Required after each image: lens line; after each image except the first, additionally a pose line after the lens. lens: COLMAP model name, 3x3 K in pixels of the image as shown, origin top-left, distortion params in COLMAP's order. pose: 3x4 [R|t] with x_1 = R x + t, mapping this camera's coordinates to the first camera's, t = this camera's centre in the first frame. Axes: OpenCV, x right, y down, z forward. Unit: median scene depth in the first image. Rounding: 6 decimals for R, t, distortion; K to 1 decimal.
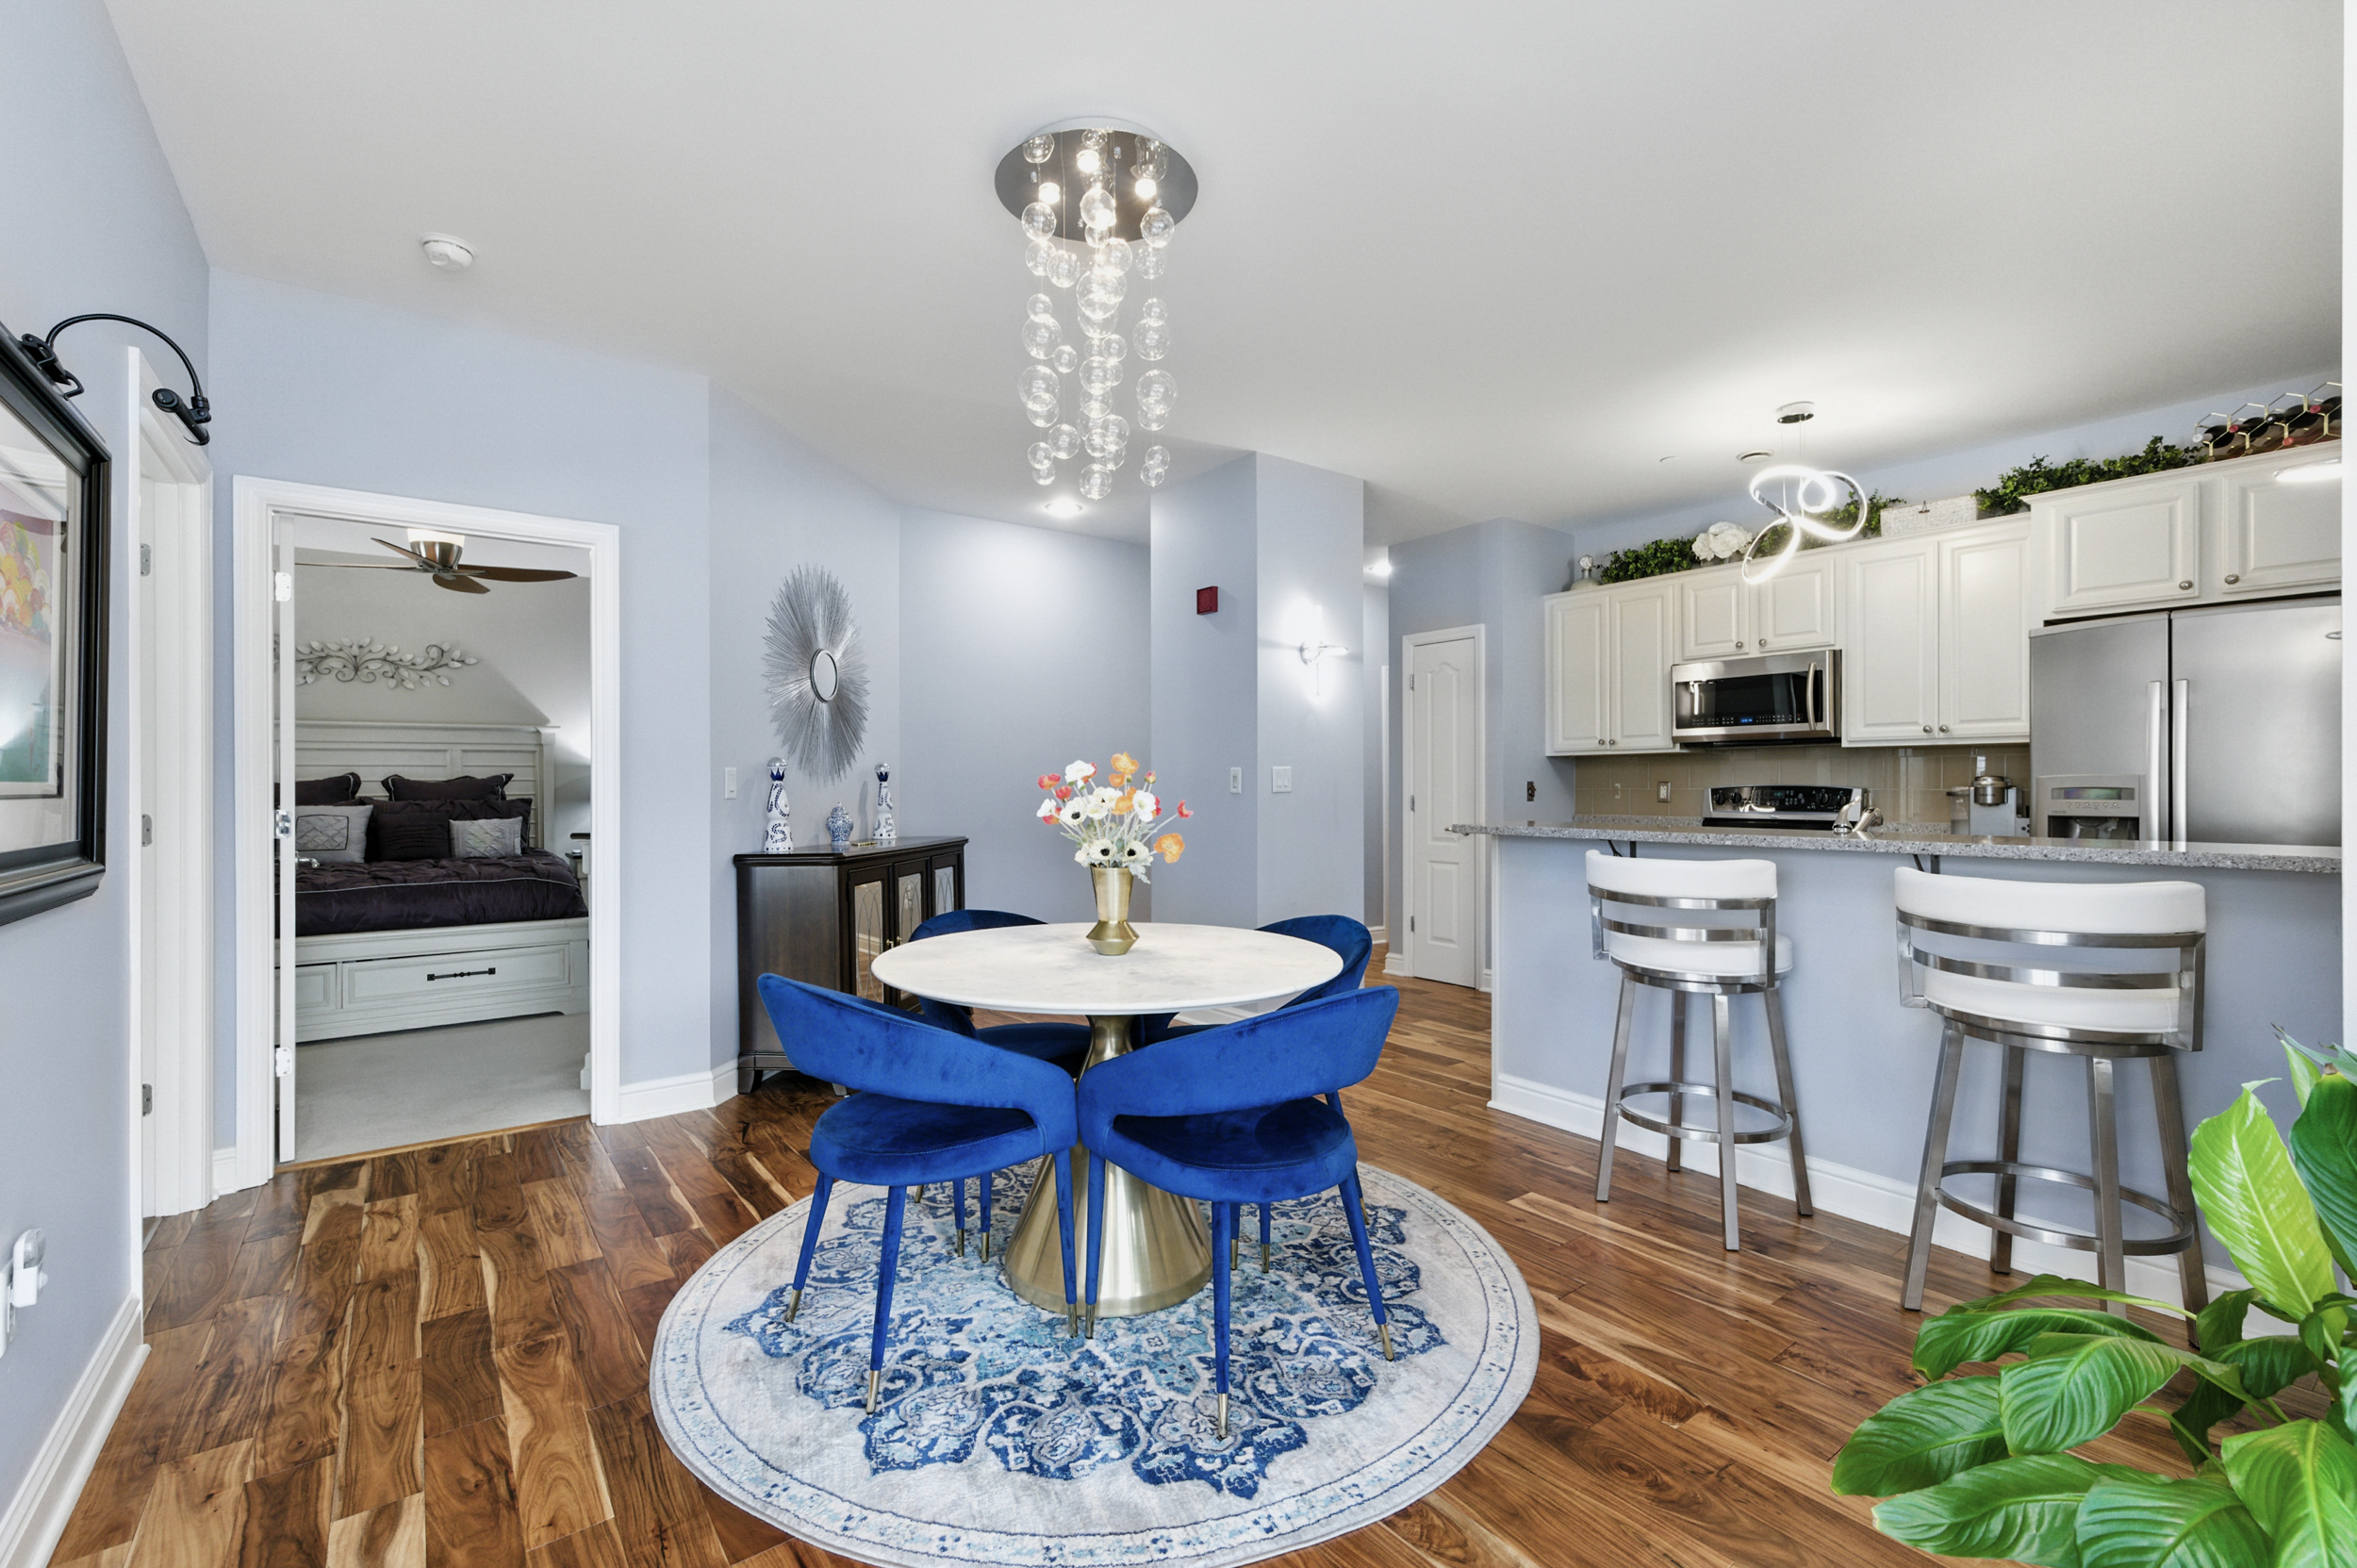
lens RADIAL K [[1005.3, 0, 1152.3], [0, 1005.3, 801.2], [0, 0, 1]] dist [-0.000226, -0.000940]
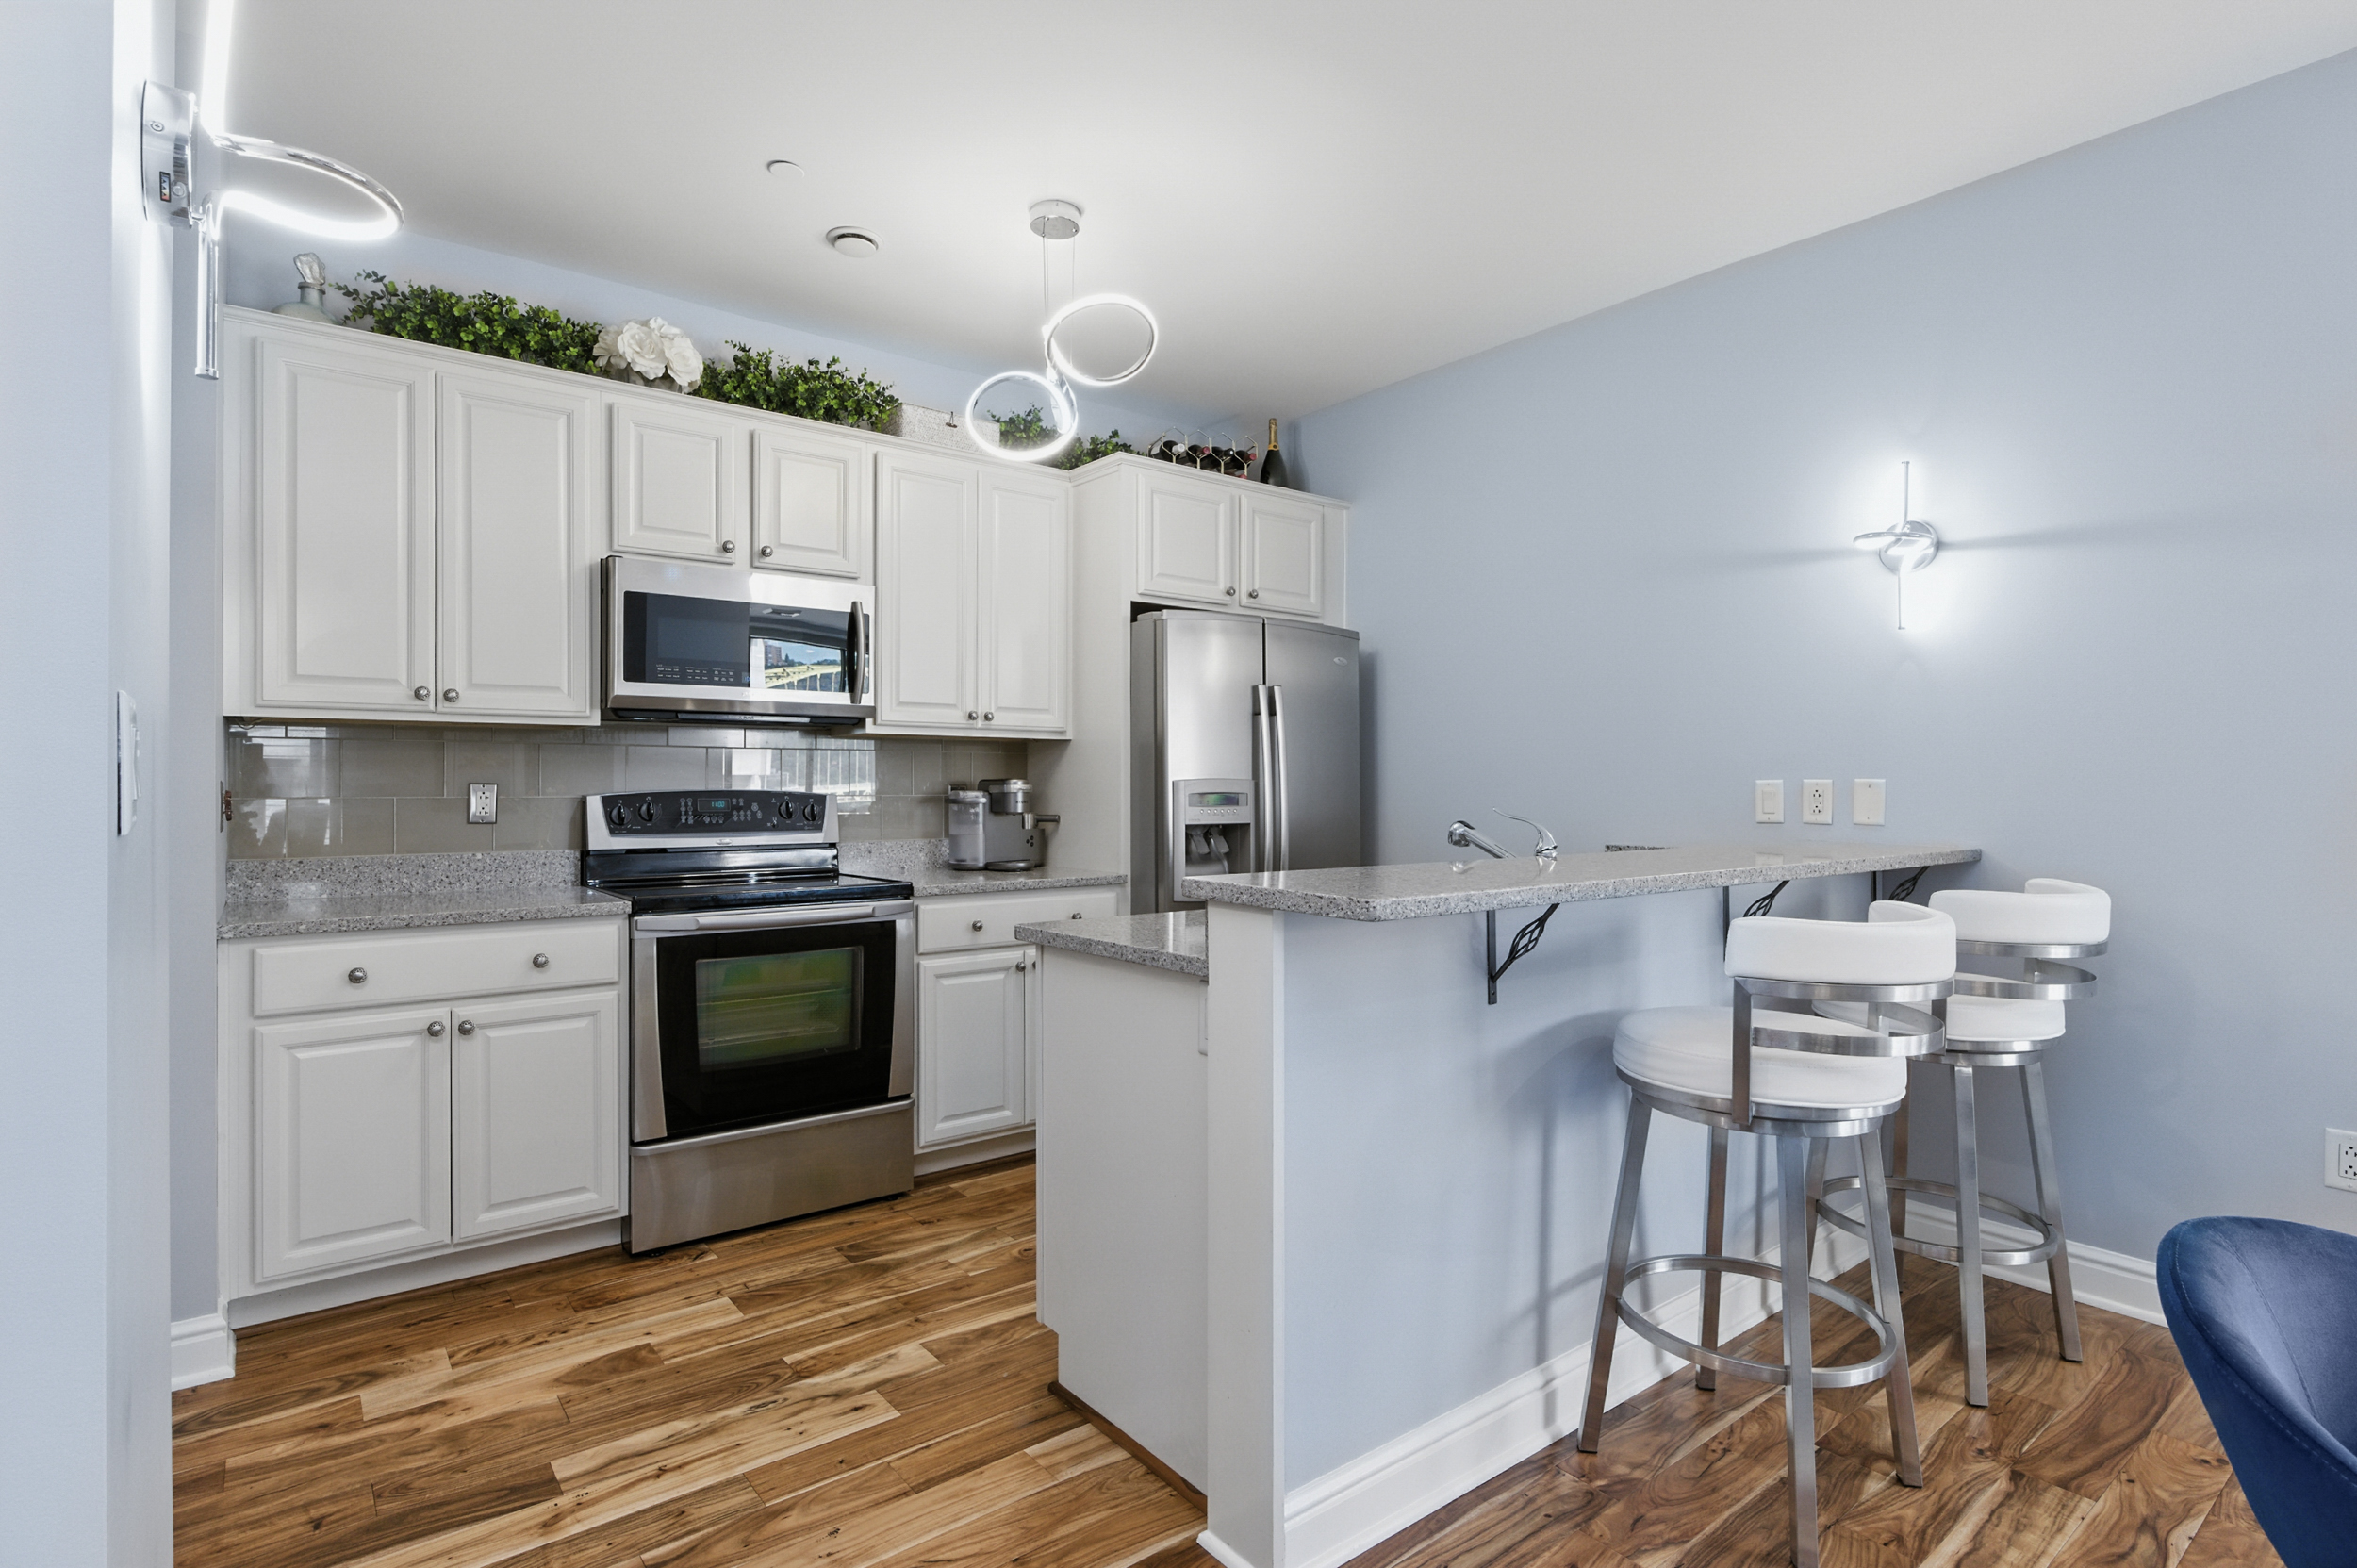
lens RADIAL K [[1115.1, 0, 1154.0], [0, 1115.1, 800.0], [0, 0, 1]] dist [-0.017320, 0.002289]
pose [[-0.040014, -0.011429, 0.999134, -0.076962], [0.013775, 0.999833, 0.011989, -0.017210], [-0.999104, 0.014243, -0.039850, 0.933606]]
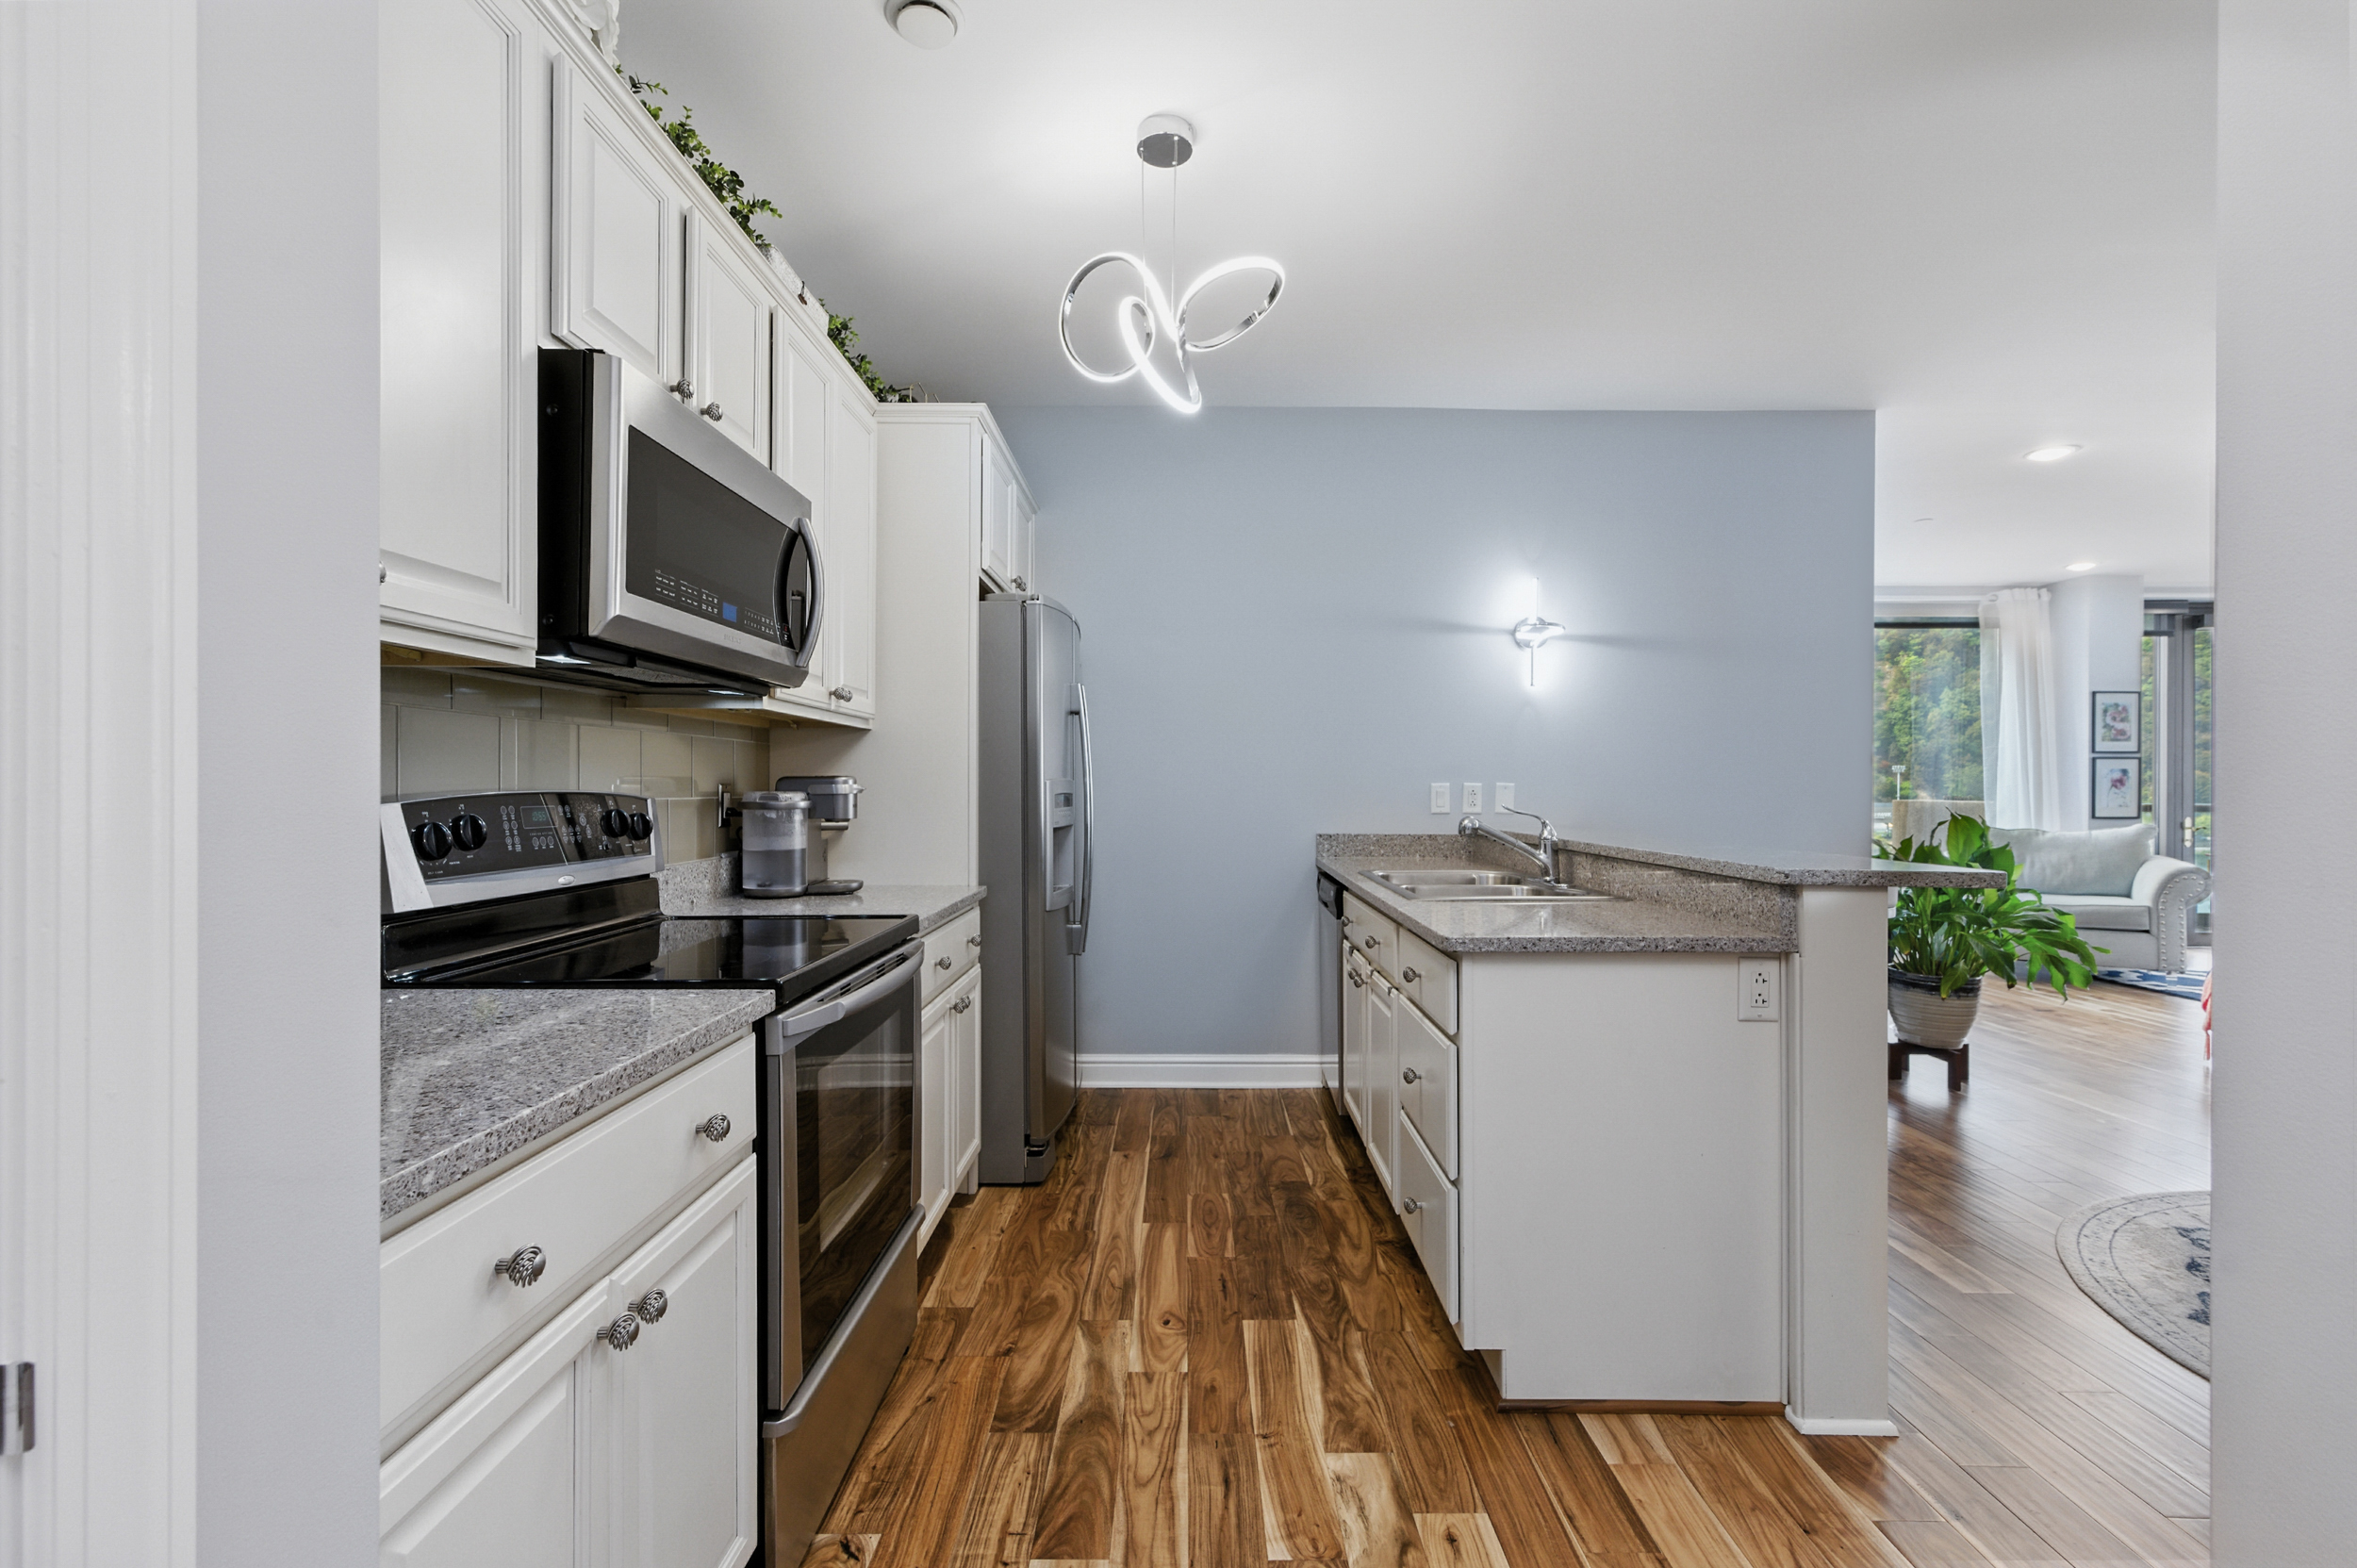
lens RADIAL K [[1005.3, 0, 1165.5], [0, 1005.3, 793.2], [0, 0, 1]] dist [-0.000226, -0.000940]
pose [[-0.803891, -0.006368, 0.594742, 0.291029], [0.005103, 0.999832, 0.017604, -0.024896], [-0.594755, 0.017187, -0.803724, 1.416410]]
